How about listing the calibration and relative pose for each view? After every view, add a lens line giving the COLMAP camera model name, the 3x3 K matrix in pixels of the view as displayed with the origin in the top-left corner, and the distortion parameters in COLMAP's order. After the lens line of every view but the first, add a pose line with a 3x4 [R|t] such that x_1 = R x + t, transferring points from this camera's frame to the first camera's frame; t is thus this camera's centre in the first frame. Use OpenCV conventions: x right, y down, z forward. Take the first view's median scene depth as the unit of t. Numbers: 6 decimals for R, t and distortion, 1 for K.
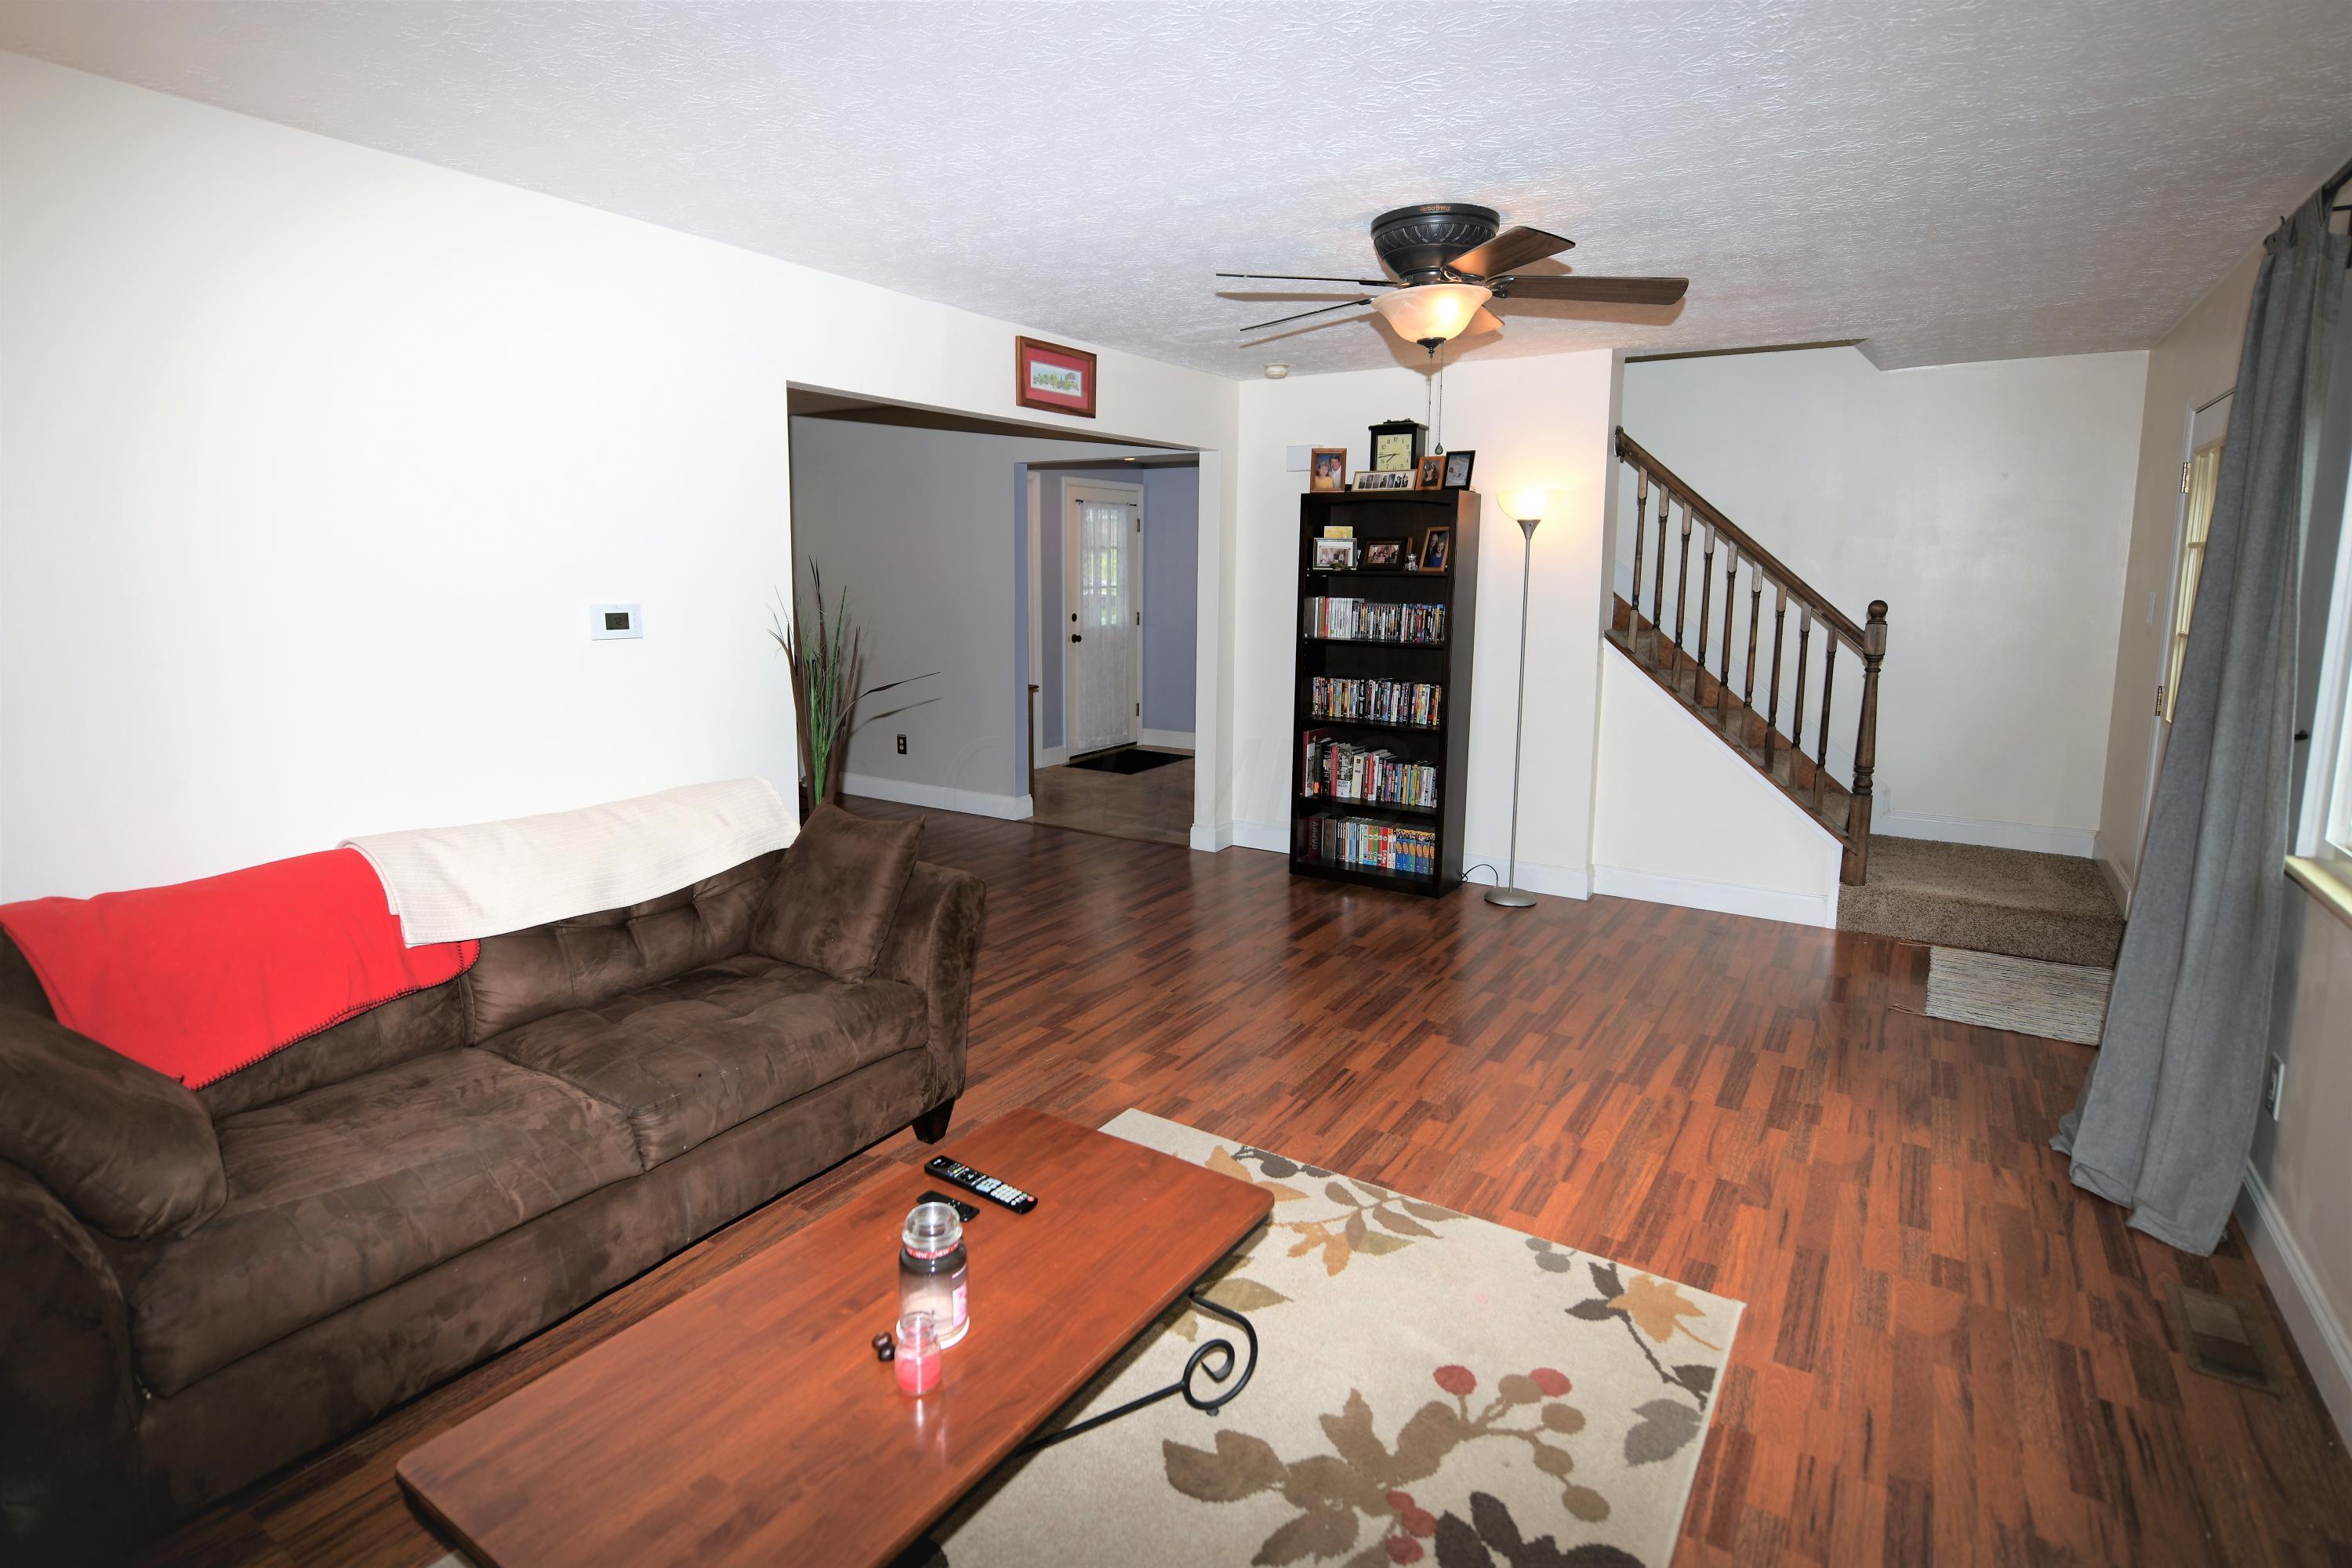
lens RADIAL K [[1190.8, 0, 1121.4], [0, 1190.8, 710.6], [0, 0, 1]] dist [-0.002652, -0.000319]
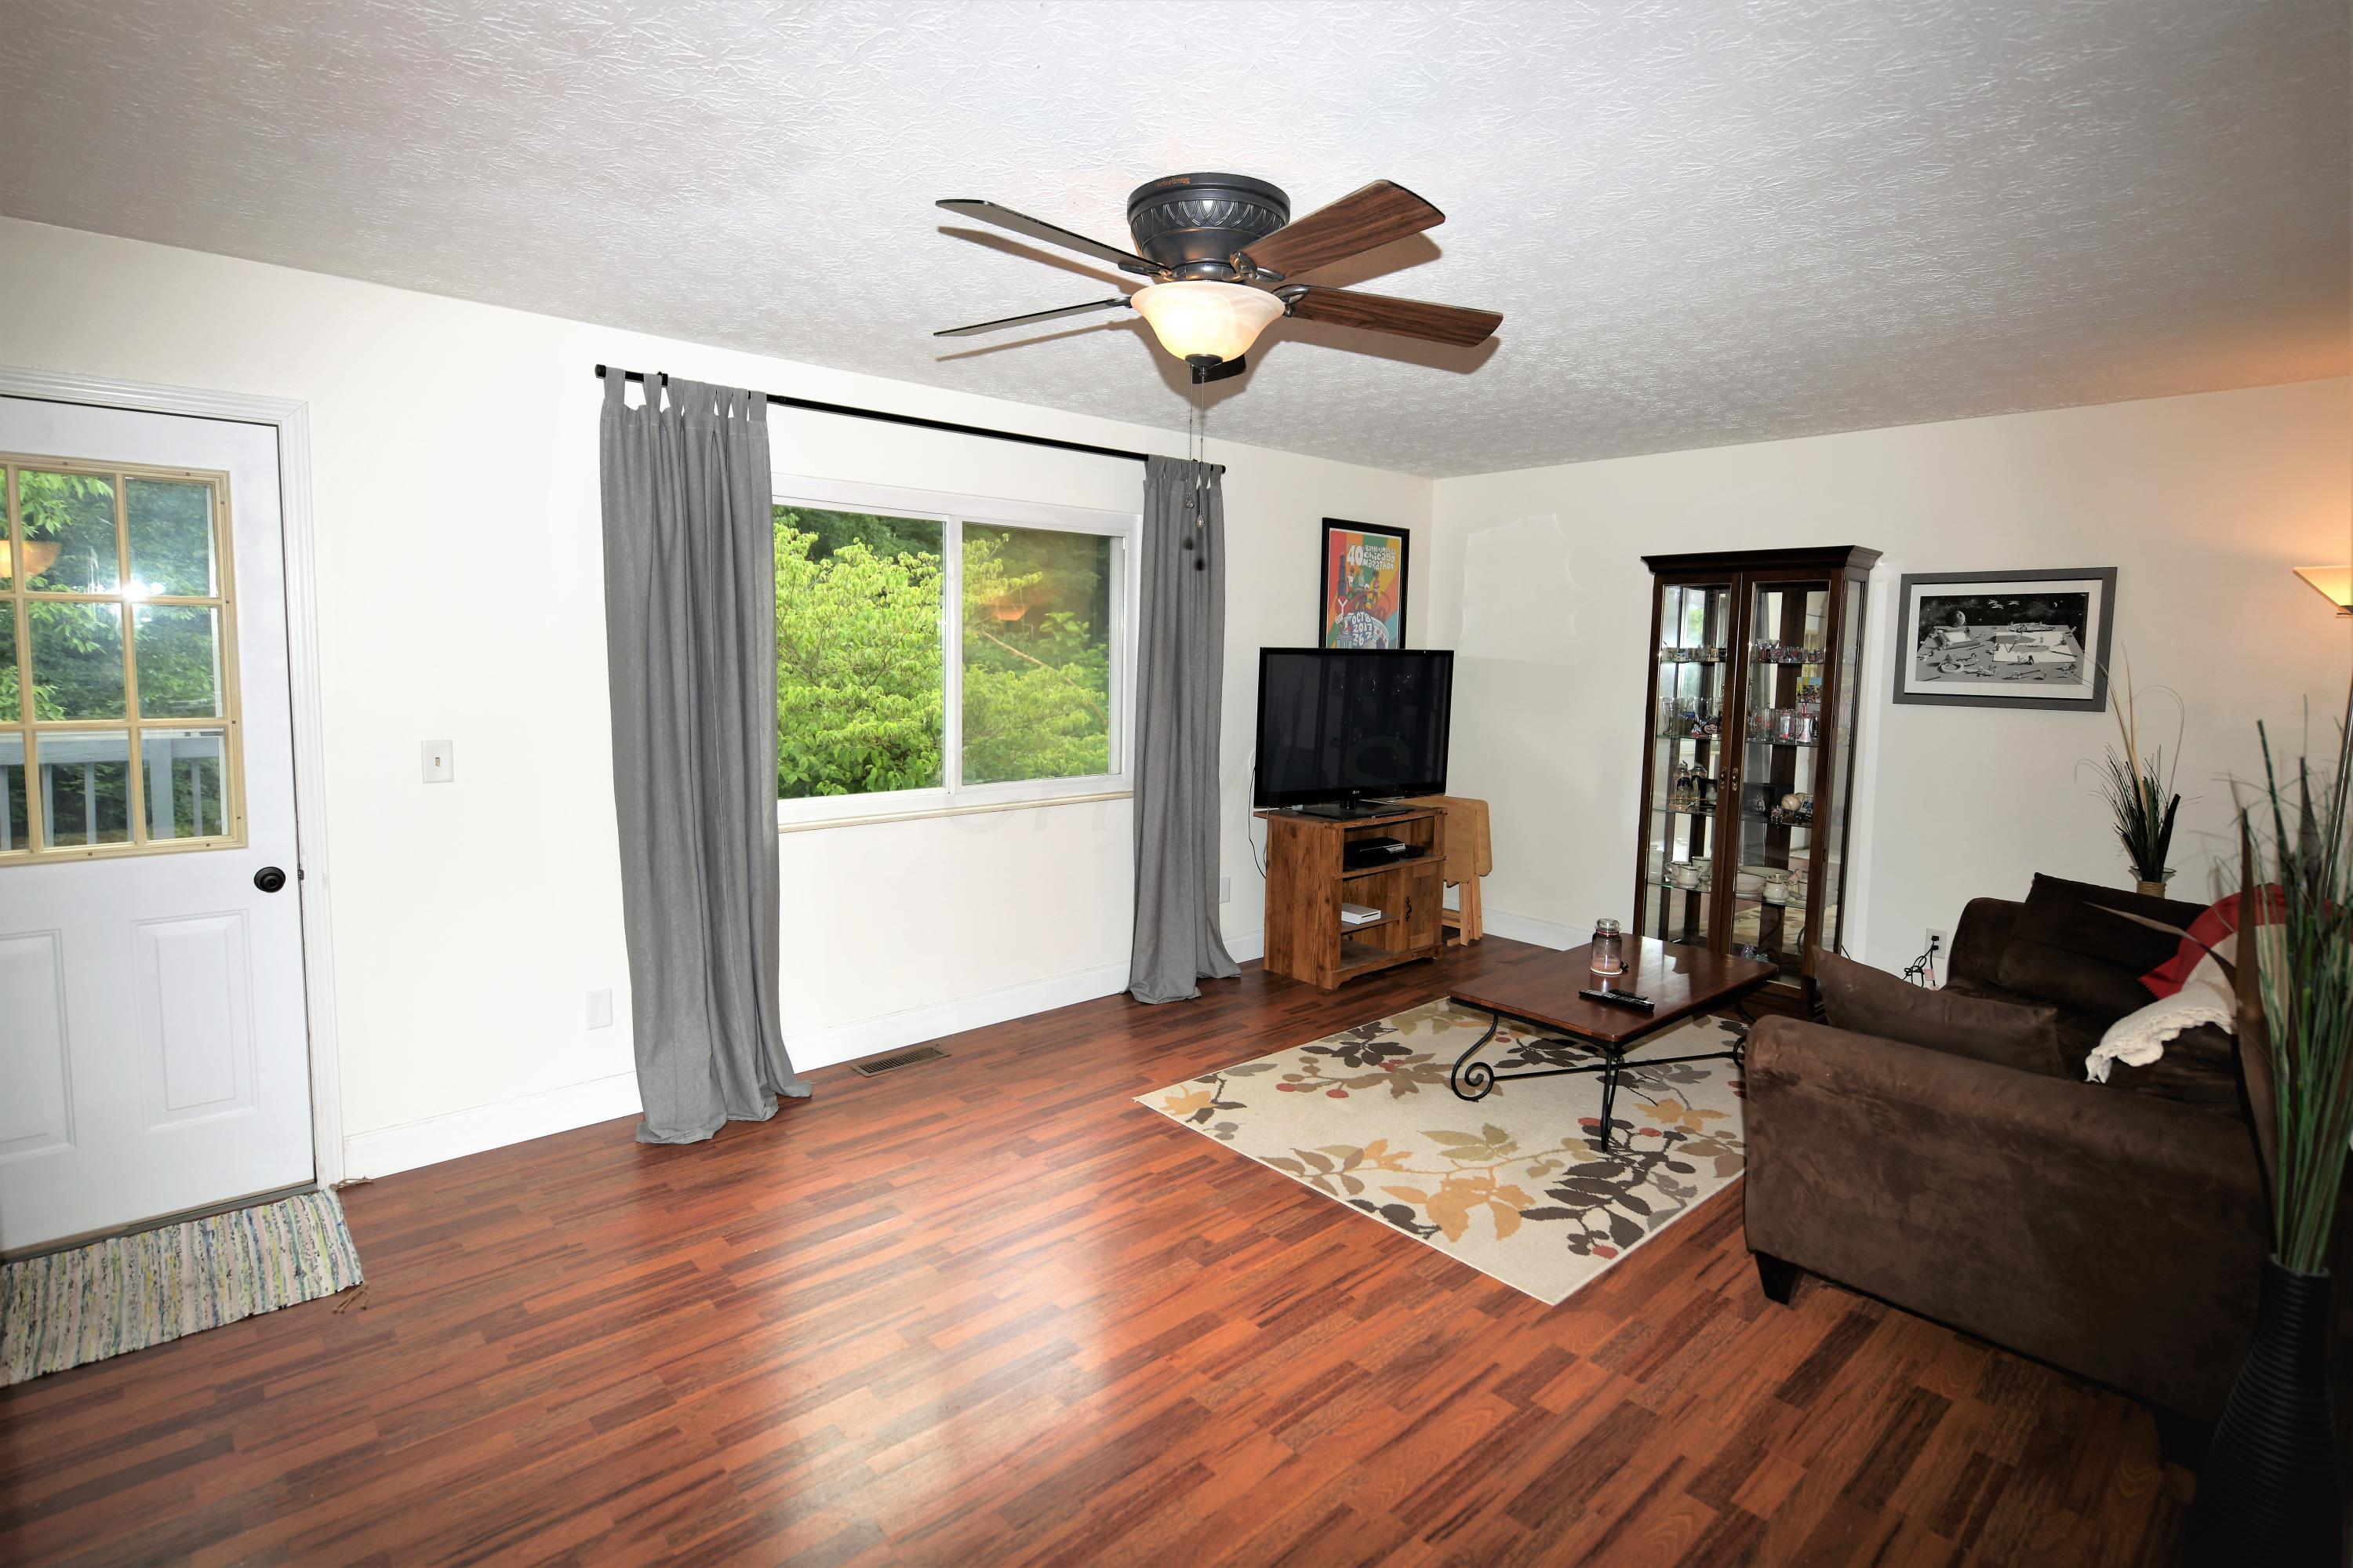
lens RADIAL K [[1132.6, 0, 1143.4], [0, 1132.6, 761.9], [0, 0, 1]] dist [-0.011845, 0.000295]
pose [[-0.968232, -0.046799, 0.245636, 0.099851], [0.009511, 0.974727, 0.223198, -0.197445], [-0.249873, 0.218444, -0.943316, 1.566996]]
